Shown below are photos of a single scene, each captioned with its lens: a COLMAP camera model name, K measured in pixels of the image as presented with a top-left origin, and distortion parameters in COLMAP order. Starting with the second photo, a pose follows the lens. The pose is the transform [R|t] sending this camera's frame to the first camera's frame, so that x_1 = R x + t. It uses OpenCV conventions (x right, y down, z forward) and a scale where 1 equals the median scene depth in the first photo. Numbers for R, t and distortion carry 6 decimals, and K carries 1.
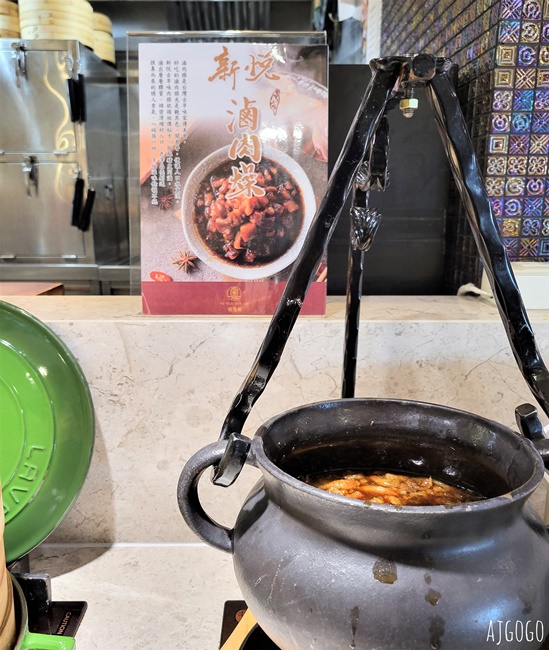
lens RADIAL K [[556.0, 0, 274.2], [0, 556.0, 324.9], [0, 0, 1]] dist [-0.002531, 0.000013]
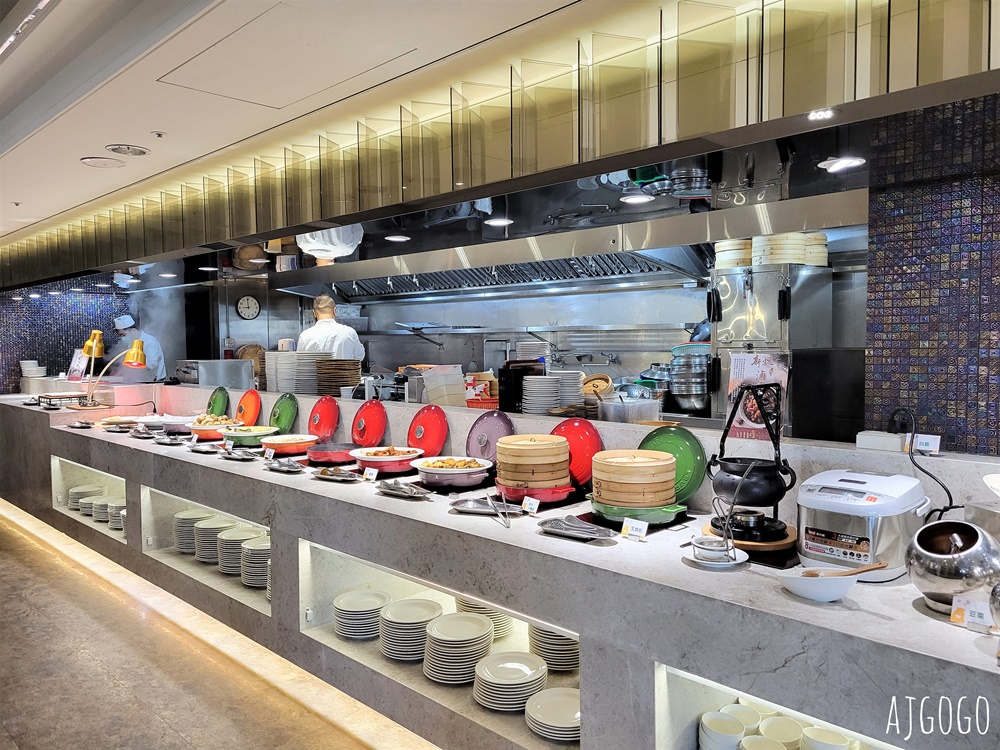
lens RADIAL K [[767.7, 0, 500.0], [0, 767.7, 375.6], [0, 0, 1]] dist [-0.004745, -0.000912]
pose [[0.703341, 0.031828, -0.710140, 1.947874], [-0.156665, 0.981374, -0.111180, 0.326250], [0.693374, 0.189451, 0.695227, -2.973308]]
